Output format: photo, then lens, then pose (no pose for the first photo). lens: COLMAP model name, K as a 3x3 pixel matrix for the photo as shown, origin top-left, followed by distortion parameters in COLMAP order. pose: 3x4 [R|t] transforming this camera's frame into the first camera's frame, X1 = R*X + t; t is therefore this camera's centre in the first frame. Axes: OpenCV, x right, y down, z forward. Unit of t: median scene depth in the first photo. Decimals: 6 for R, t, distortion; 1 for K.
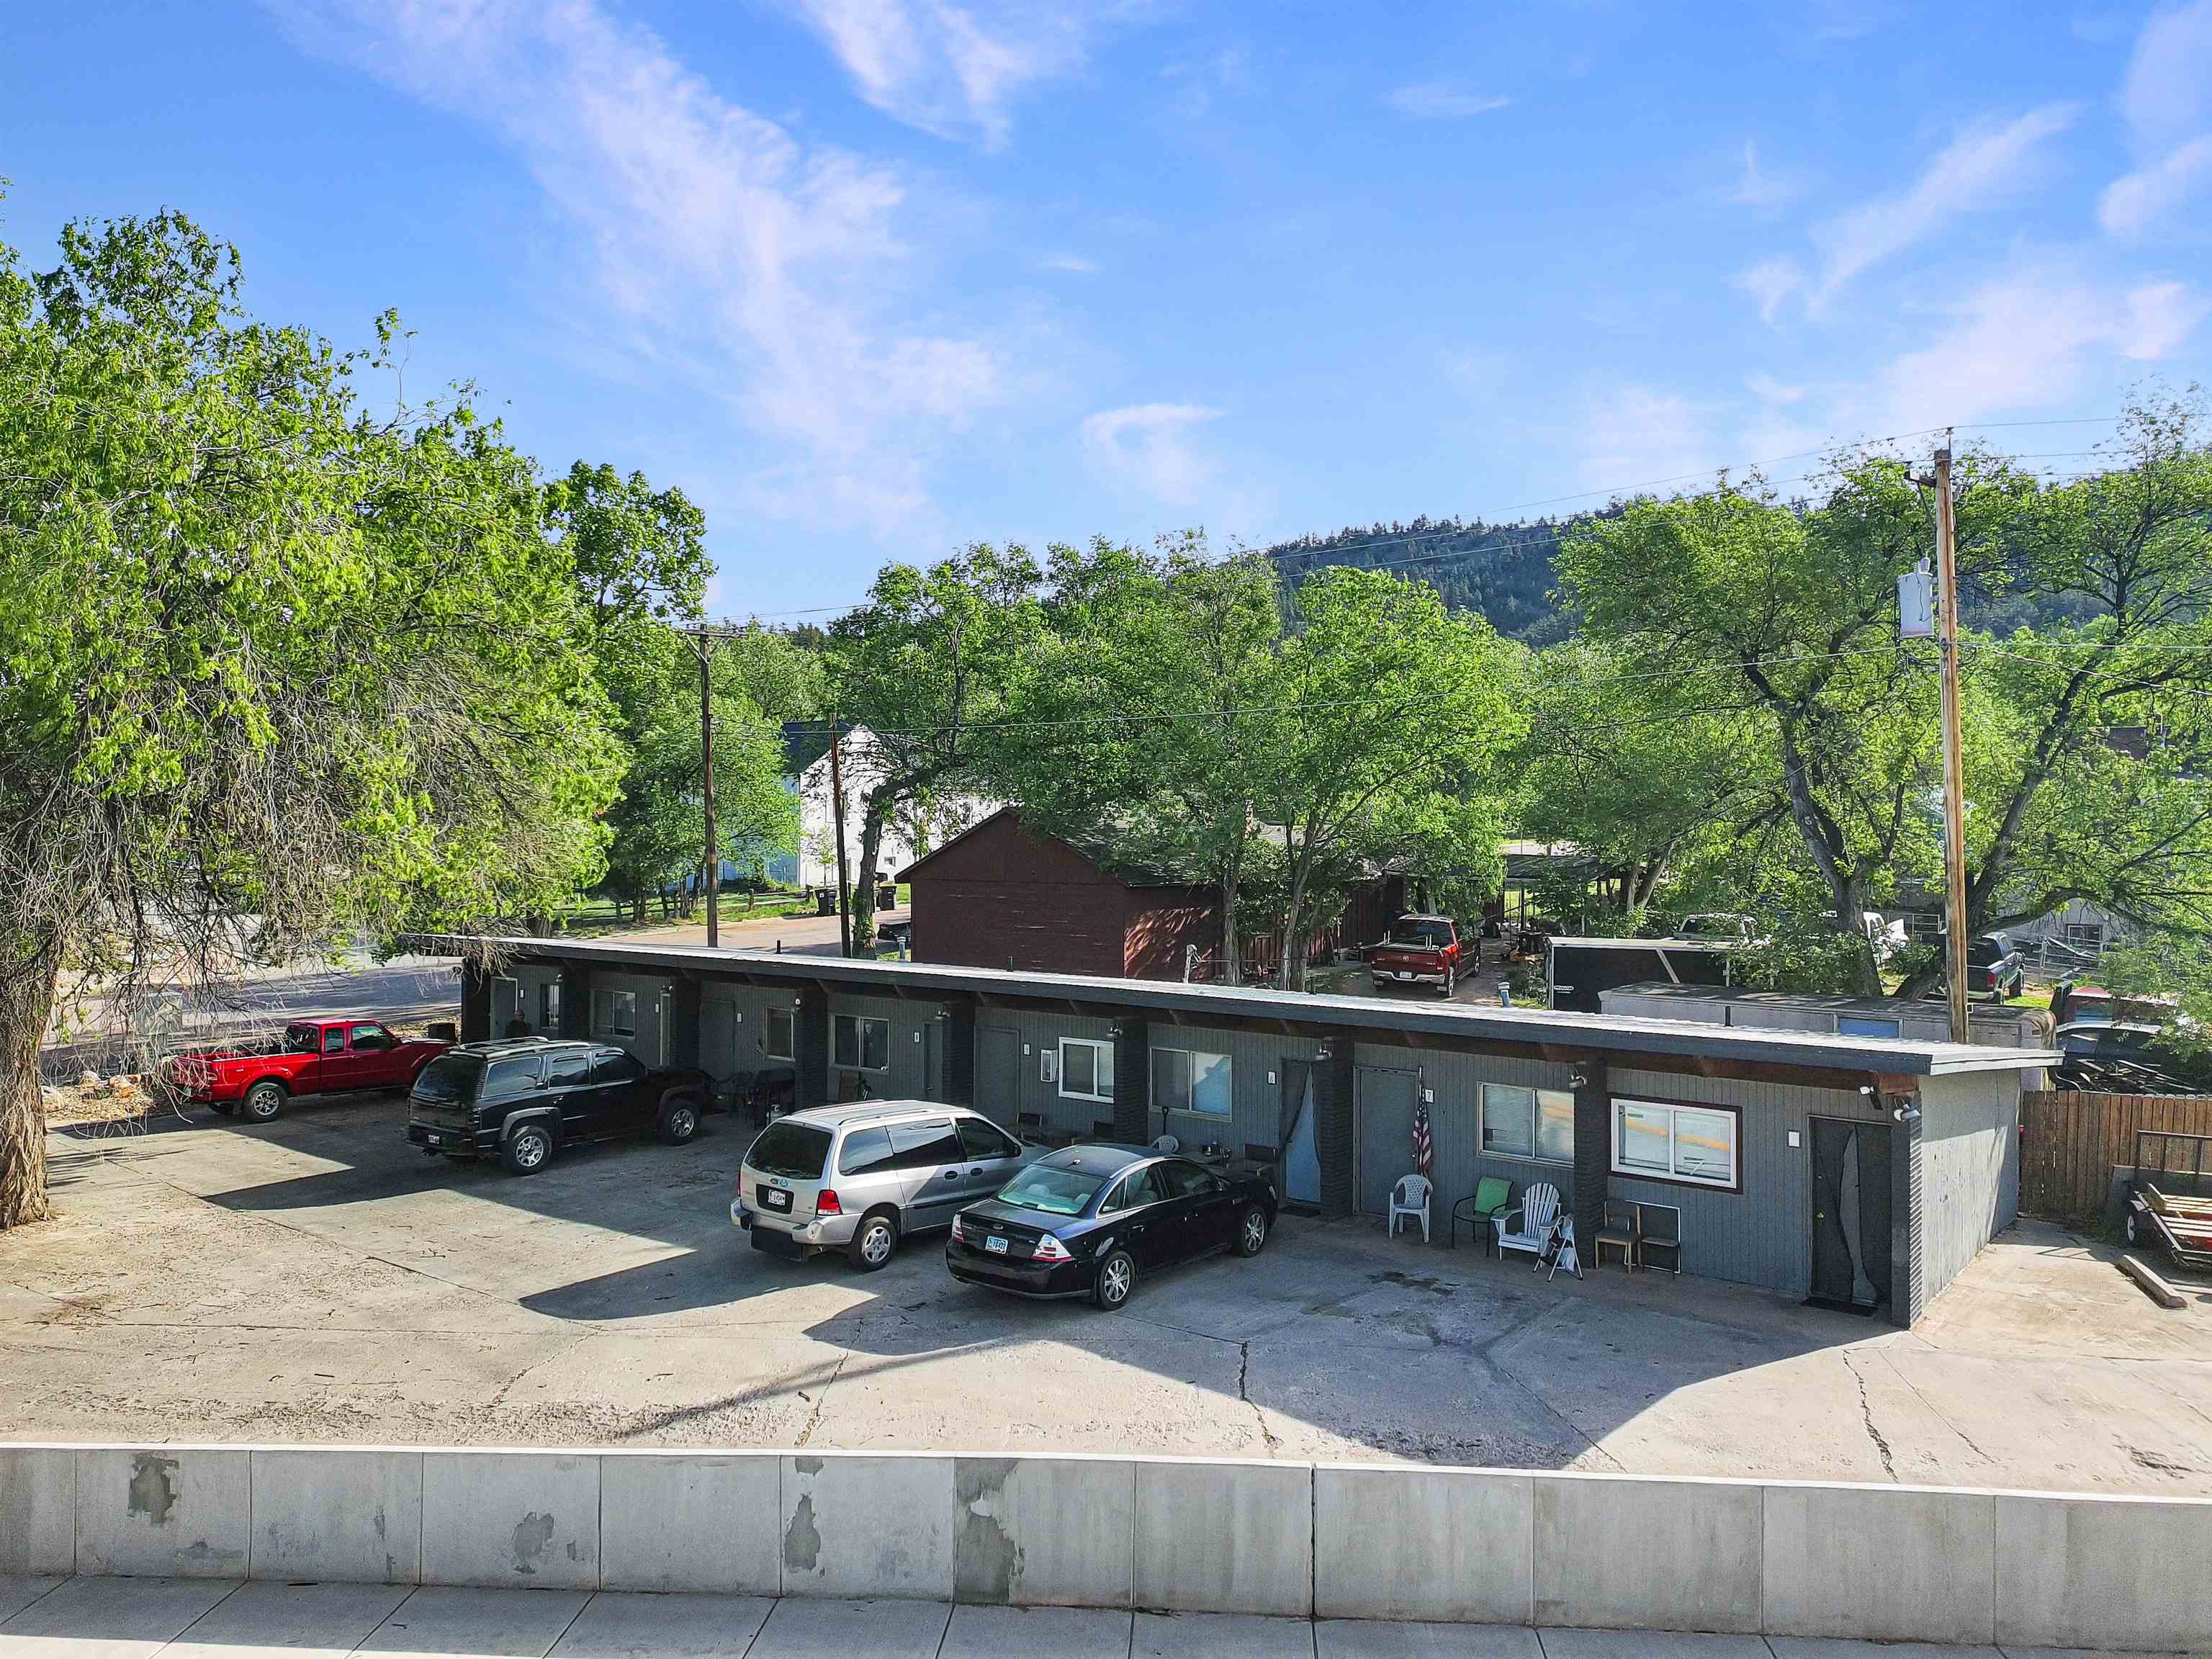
lens RADIAL K [[1615.5, 0, 1073.1], [0, 1615.5, 819.6], [0, 0, 1]] dist [0.083438, -0.110774]
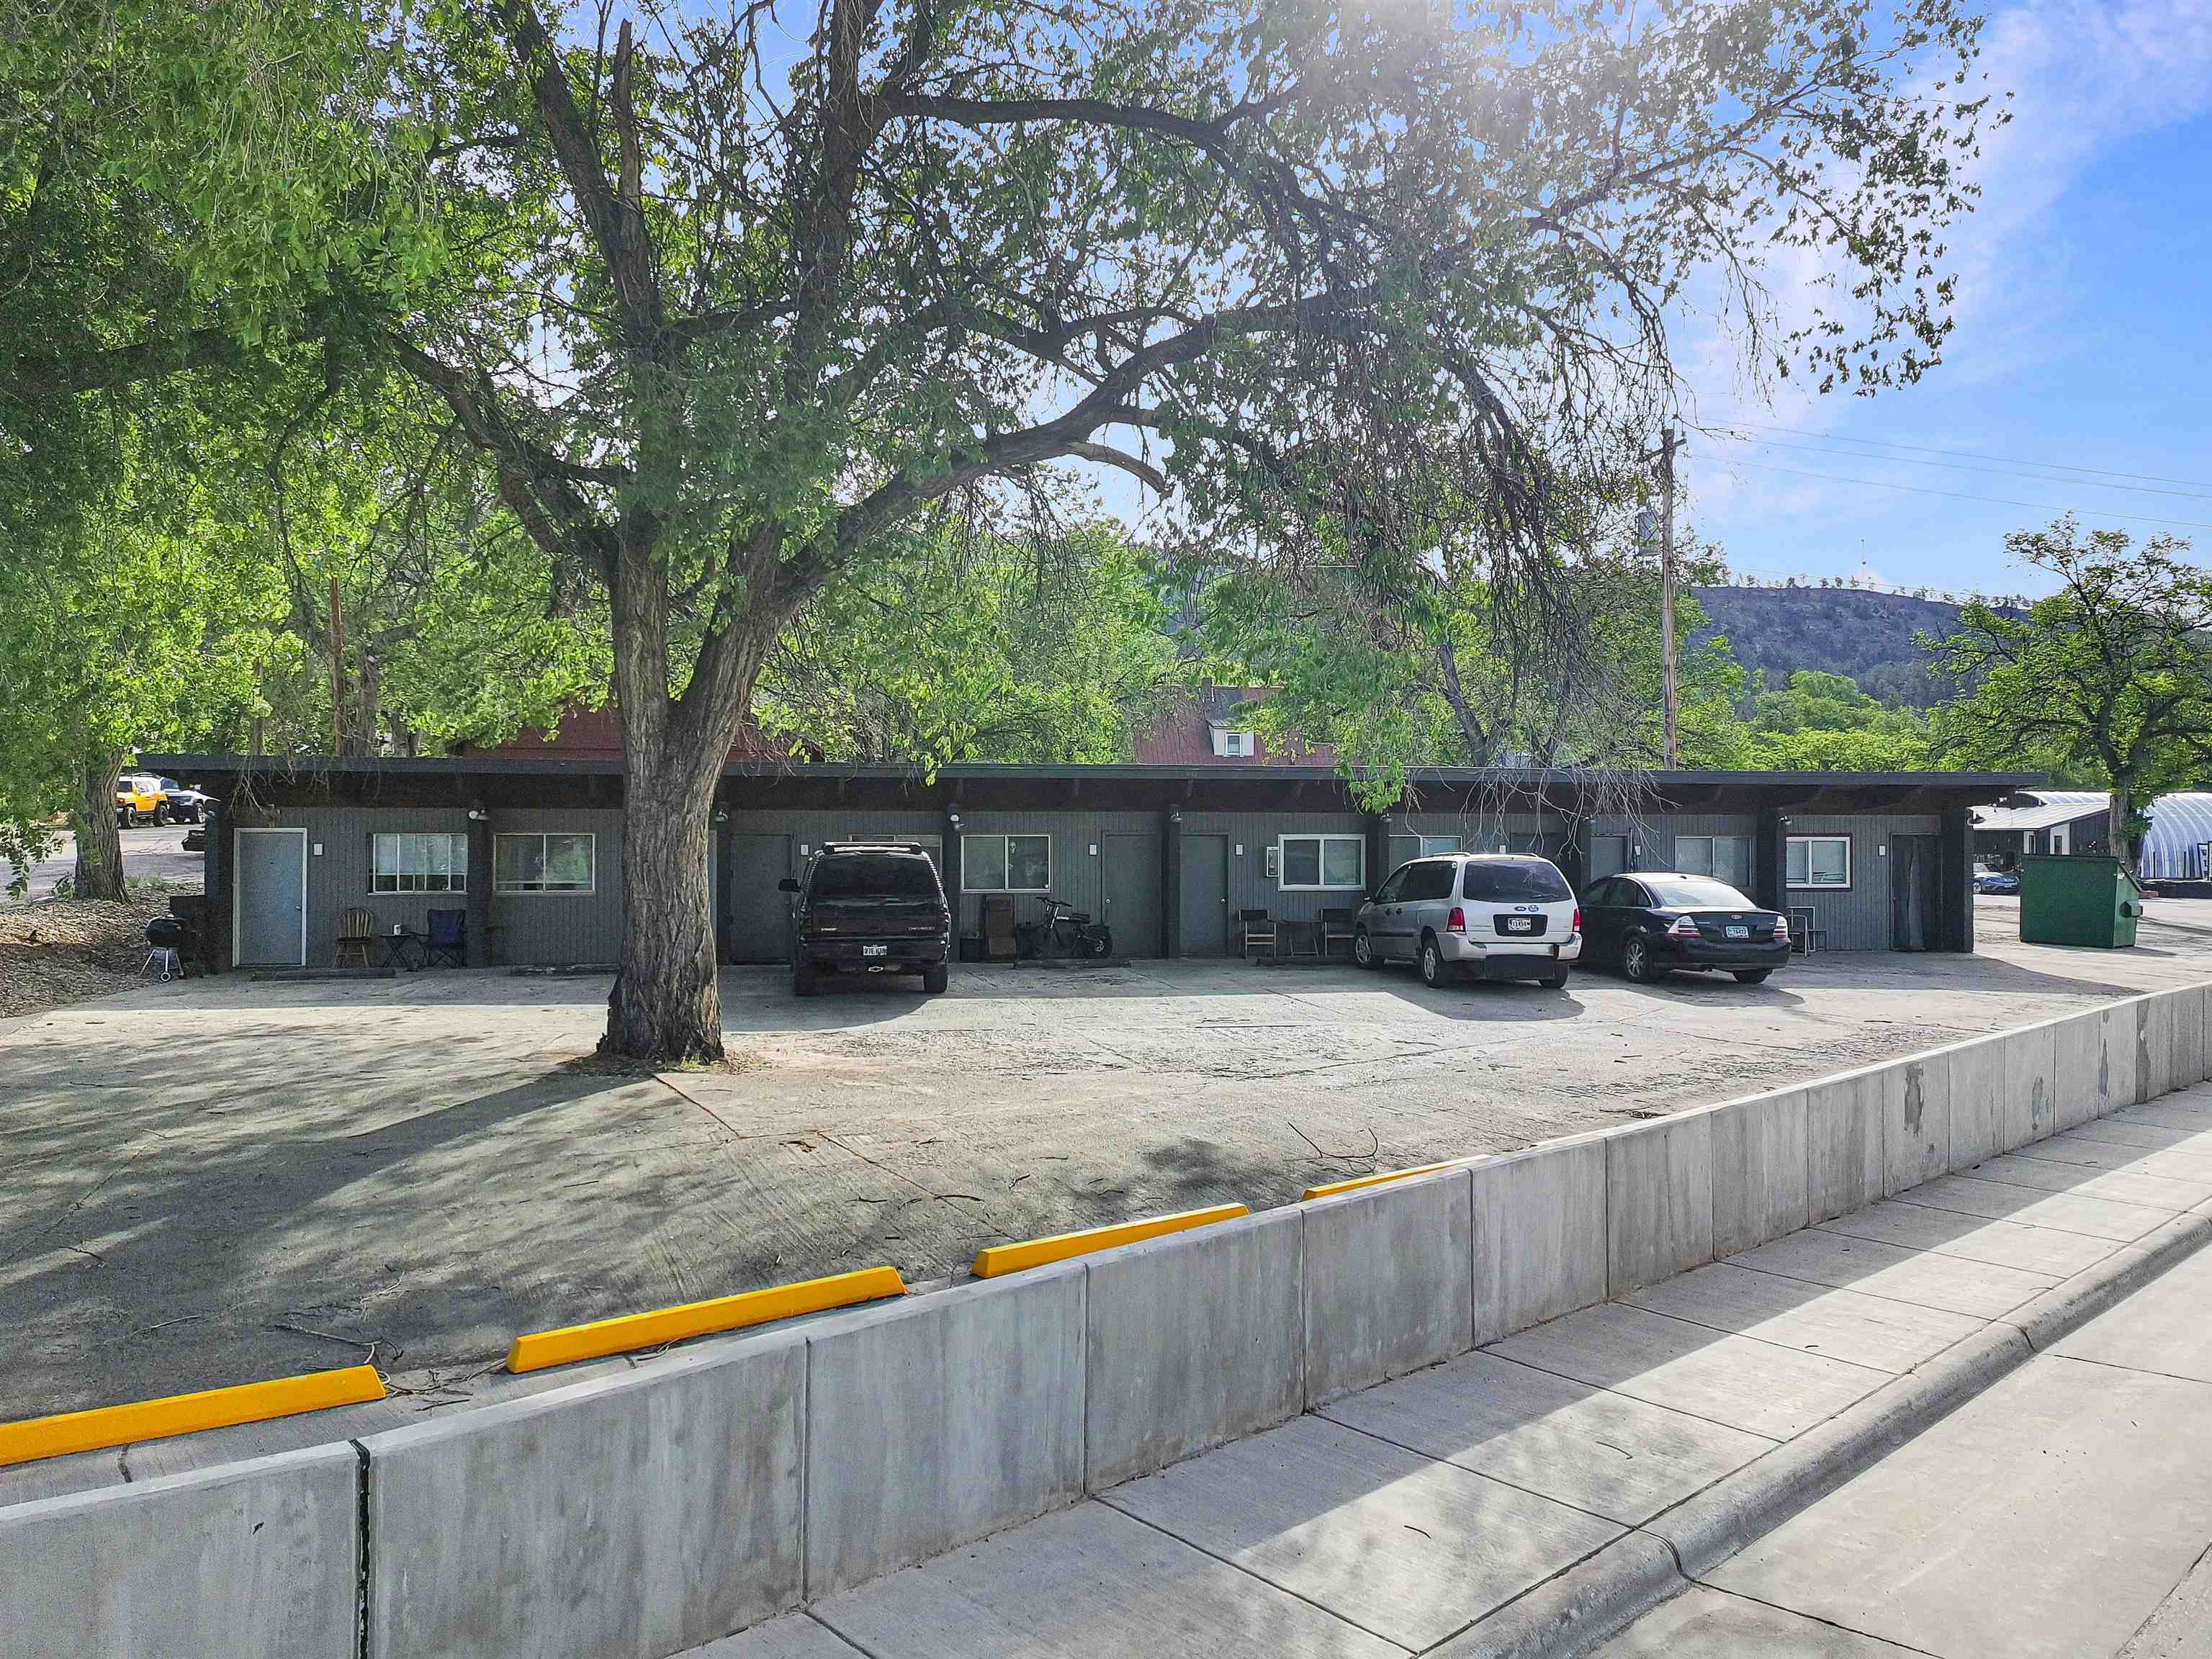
lens RADIAL K [[1615.5, 0, 1073.1], [0, 1615.5, 819.6], [0, 0, 1]] dist [0.083438, -0.110774]
pose [[0.676271, 0.008569, 0.736603, -1.187772], [-0.004433, 0.999962, -0.007563, 0.180162], [-0.736639, 0.001849, 0.676283, 0.519654]]
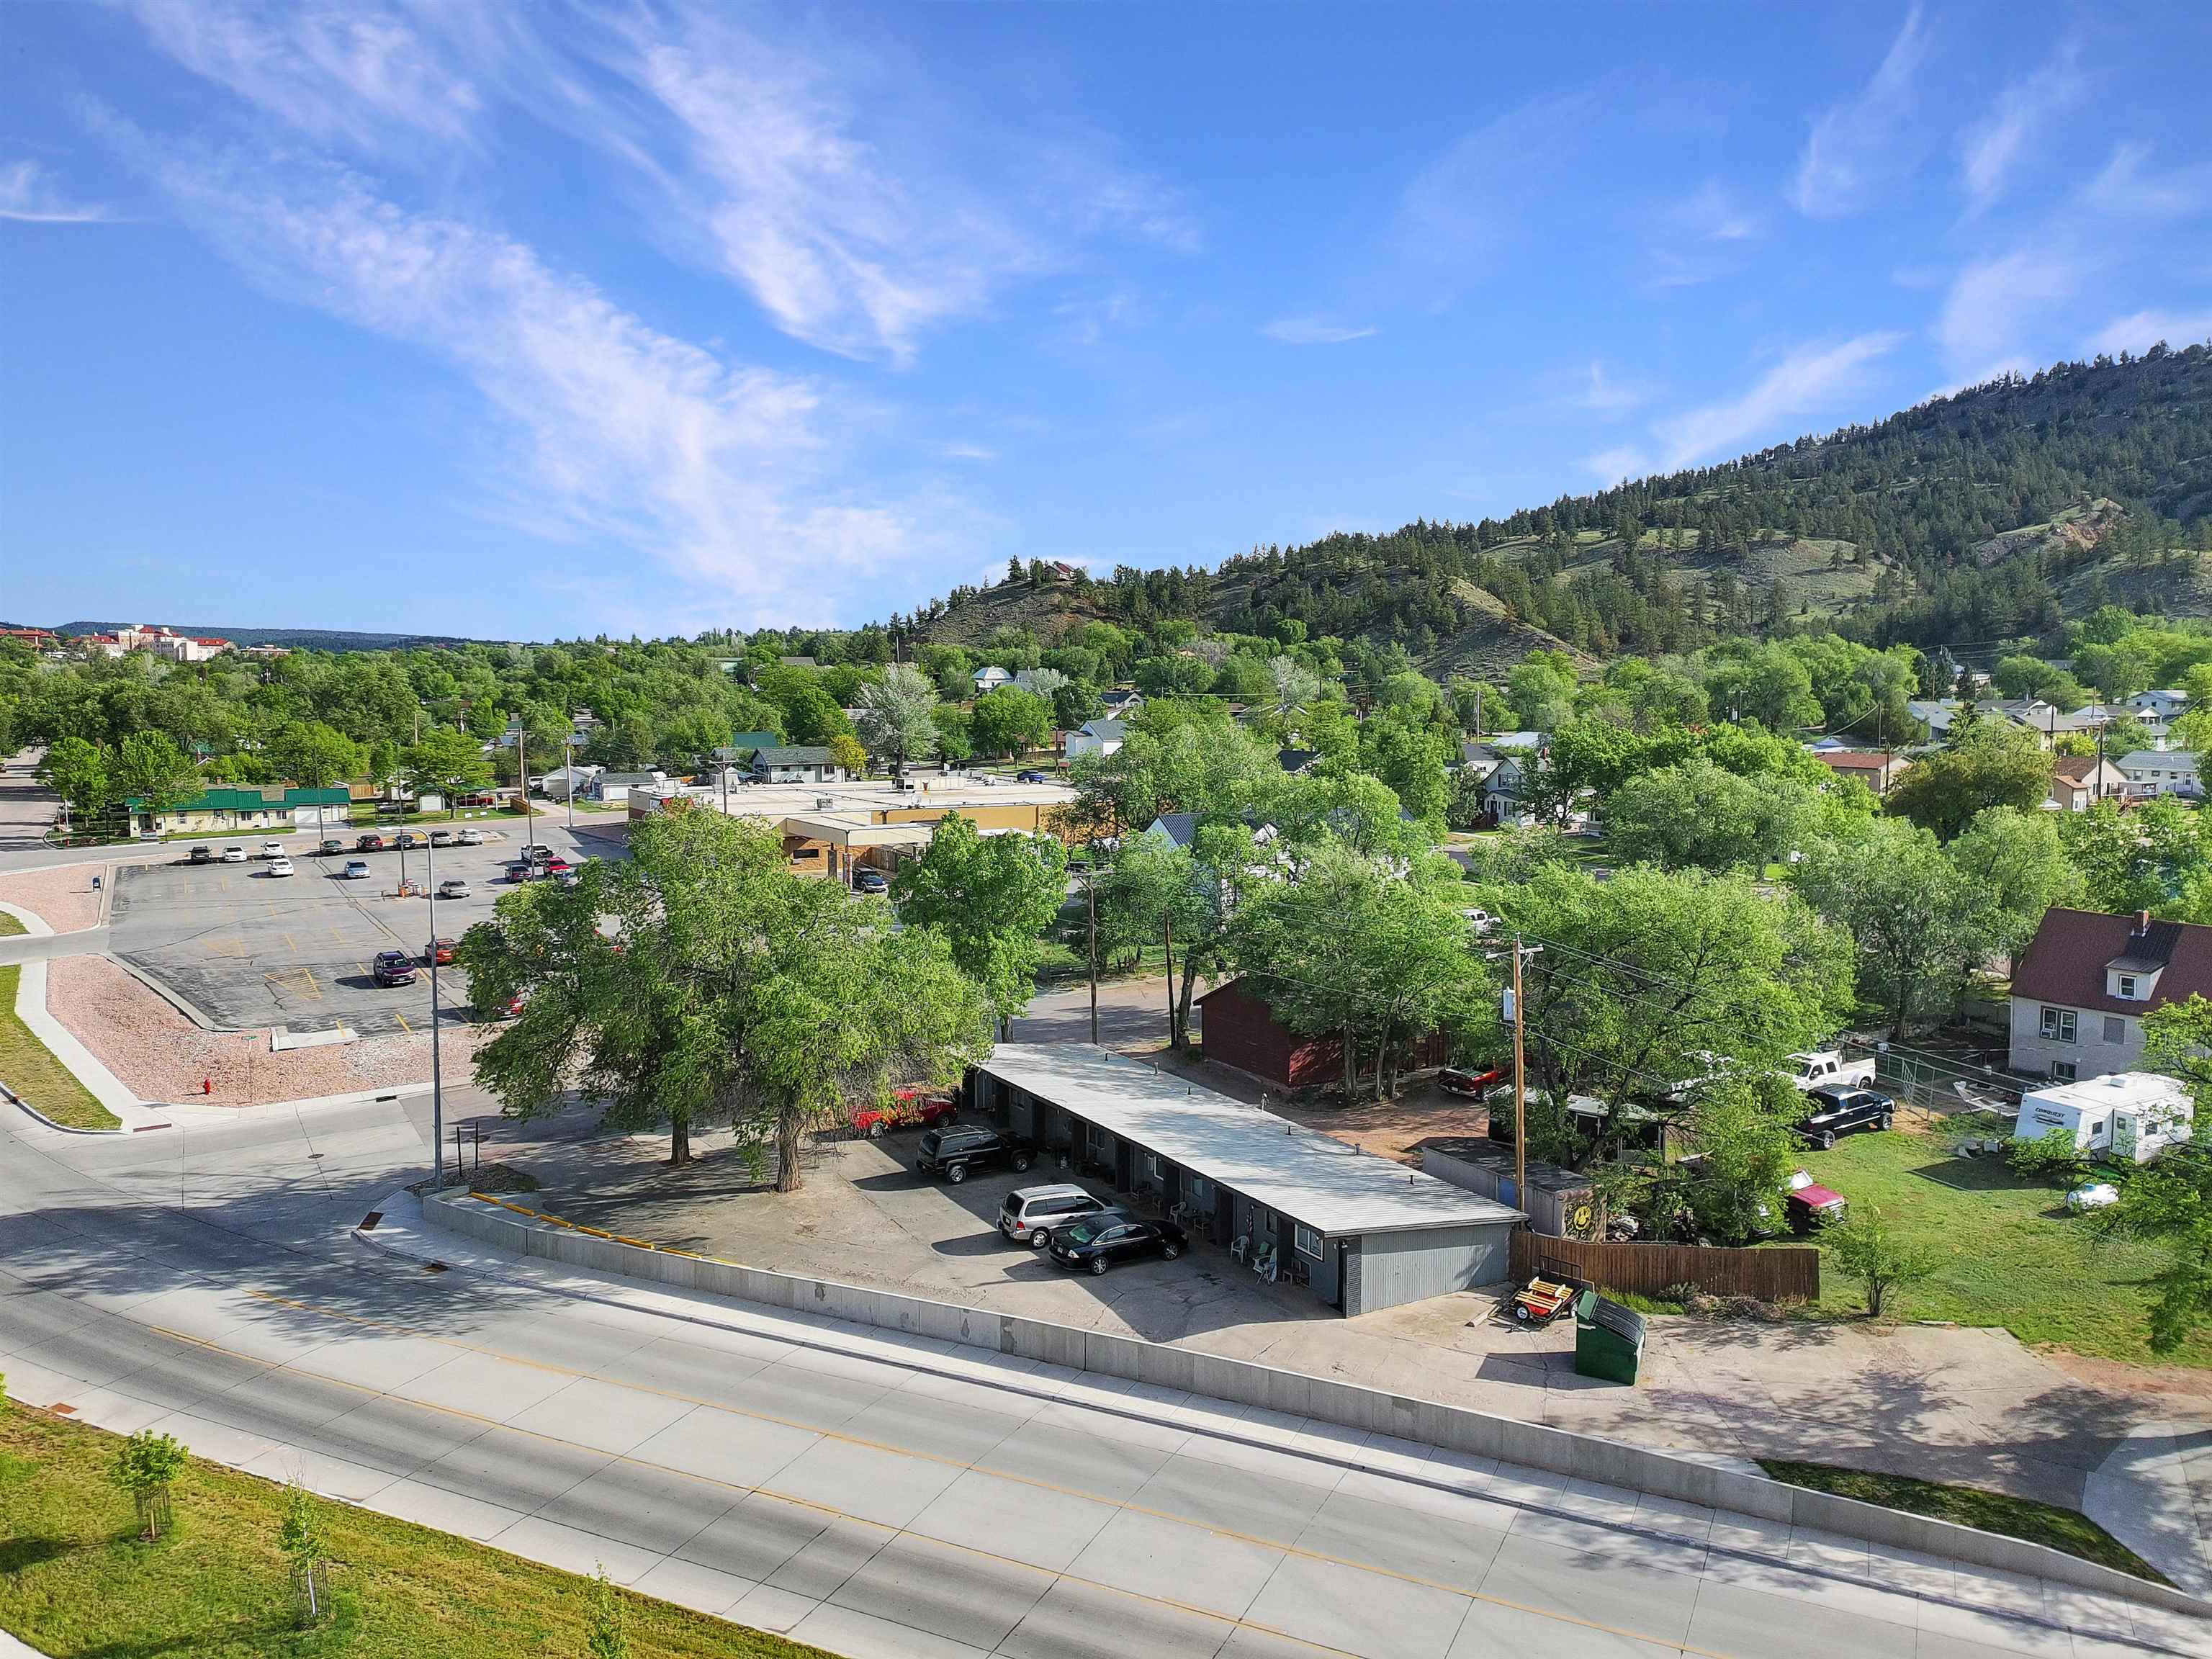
lens RADIAL K [[1615.5, 0, 1073.1], [0, 1615.5, 819.6], [0, 0, 1]] dist [0.083438, -0.110774]
pose [[0.921718, 0.031665, -0.386565, 1.074203], [0.005378, 0.995523, 0.094368, -0.792178], [0.387823, -0.089060, 0.917421, -1.640574]]
